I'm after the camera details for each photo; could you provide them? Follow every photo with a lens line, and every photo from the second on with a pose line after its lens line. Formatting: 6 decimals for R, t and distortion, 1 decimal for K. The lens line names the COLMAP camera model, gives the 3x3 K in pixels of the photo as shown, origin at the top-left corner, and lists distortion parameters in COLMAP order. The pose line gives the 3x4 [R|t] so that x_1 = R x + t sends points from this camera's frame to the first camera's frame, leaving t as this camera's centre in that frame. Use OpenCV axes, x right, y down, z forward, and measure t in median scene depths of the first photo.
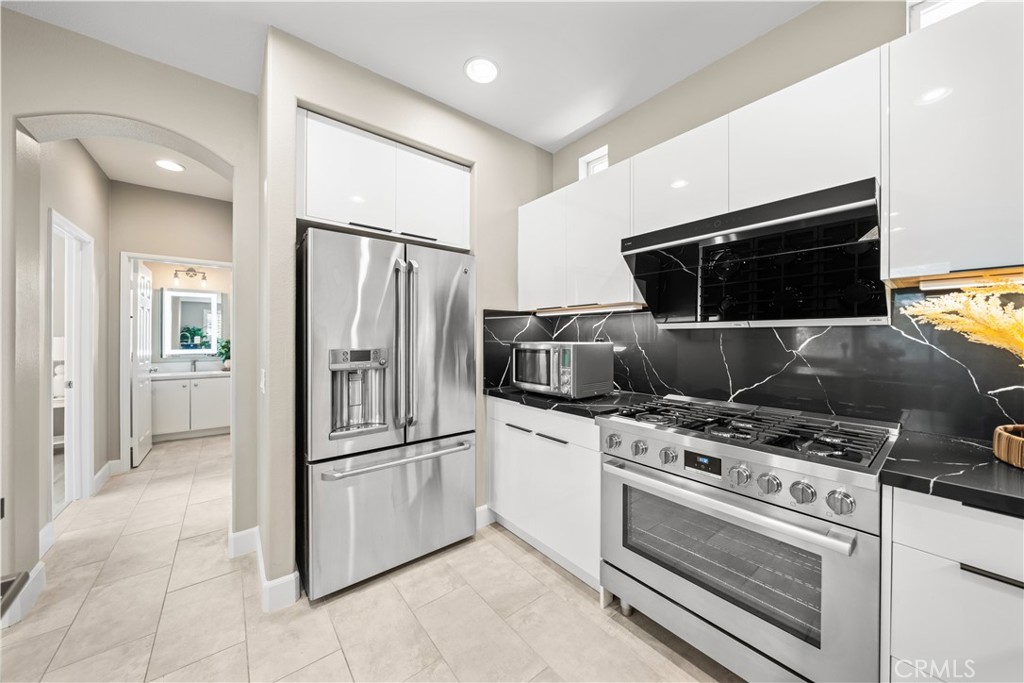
lens RADIAL K [[350.5, 0, 521.8], [0, 350.5, 338.2], [0, 0, 1]] dist [-0.005859, -0.000276]
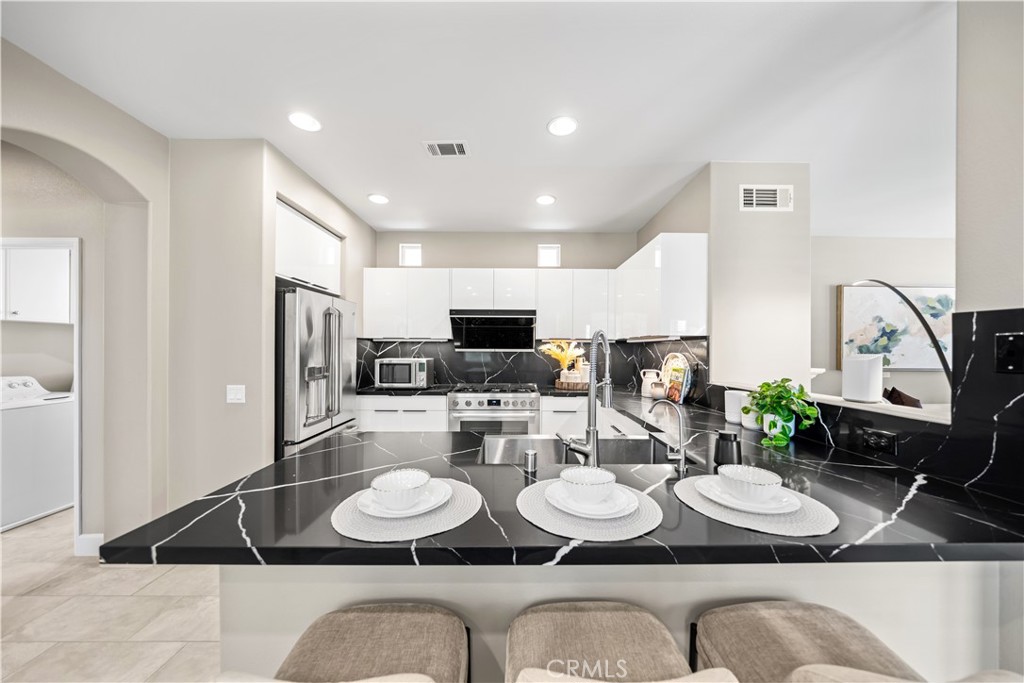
lens RADIAL K [[350.5, 0, 512.9], [0, 350.5, 347.1], [0, 0, 1]] dist [-0.005859, -0.000276]
pose [[0.642371, 0.005193, 0.766376, -1.084411], [-0.002306, 0.999986, -0.004843, -0.048284], [-0.766390, 0.001344, 0.642374, -0.636629]]
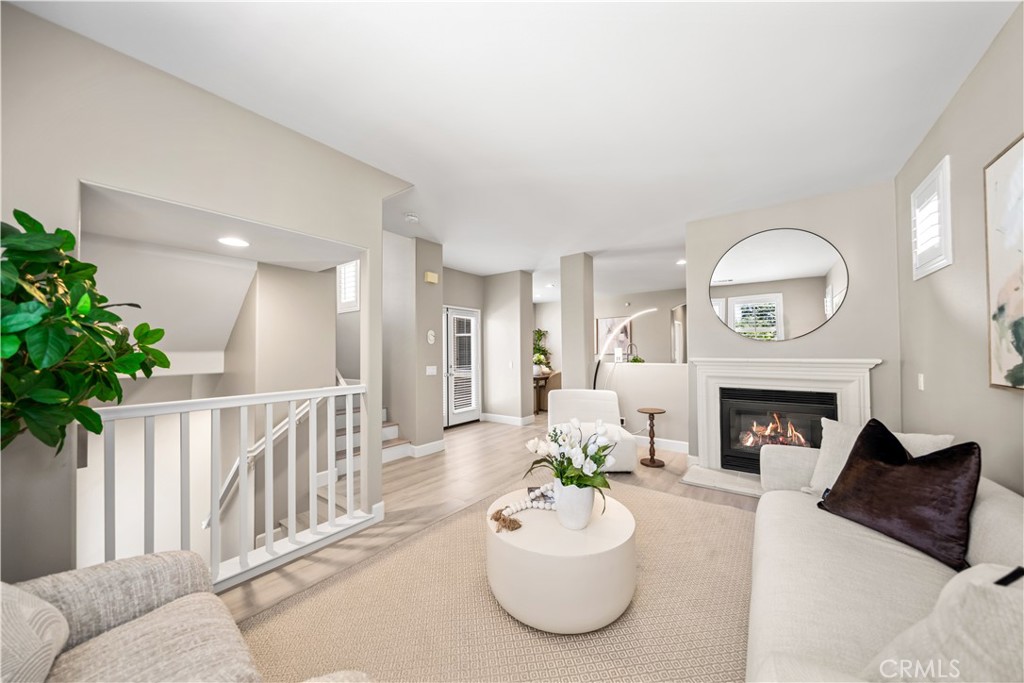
lens RADIAL K [[350.5, 0, 513.9], [0, 350.5, 343.2], [0, 0, 1]] dist [-0.005859, -0.000276]
pose [[0.230610, -0.026537, -0.972684, 2.718856], [0.007615, 0.999647, -0.025467, -0.012146], [0.973017, -0.001534, 0.230730, -2.226759]]
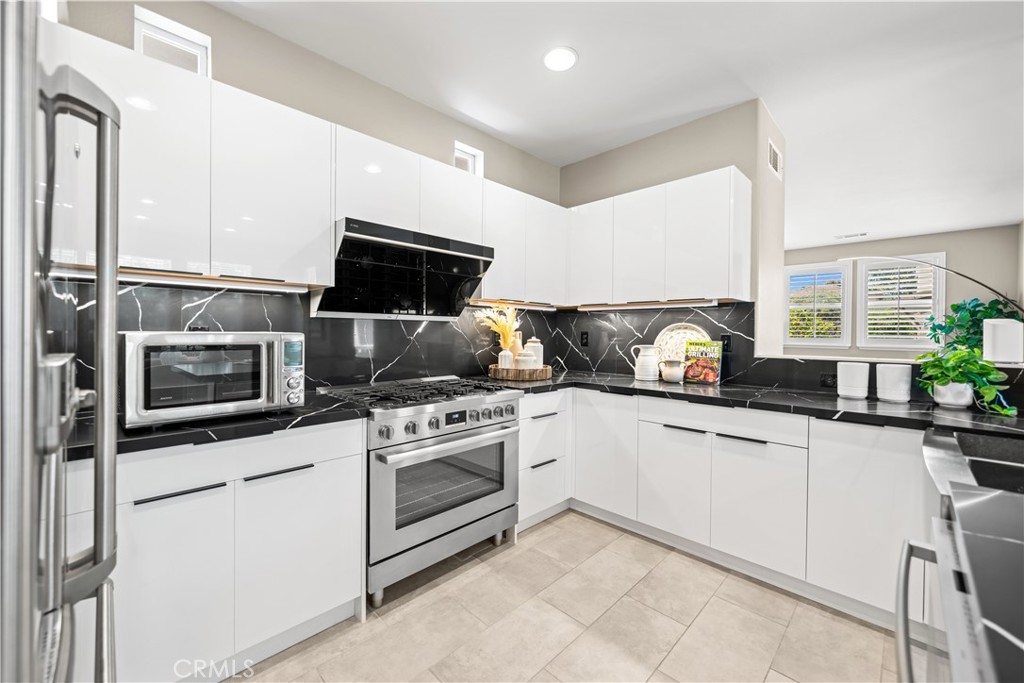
lens RADIAL K [[403.4, 0, 512.3], [0, 403.4, 336.3], [0, 0, 1]] dist [-0.002919, -0.000474]
pose [[-0.094535, -0.013587, 0.995429, -0.795797], [-0.009302, 0.999875, 0.012764, 0.006583], [-0.995478, -0.008053, -0.094650, 0.676692]]
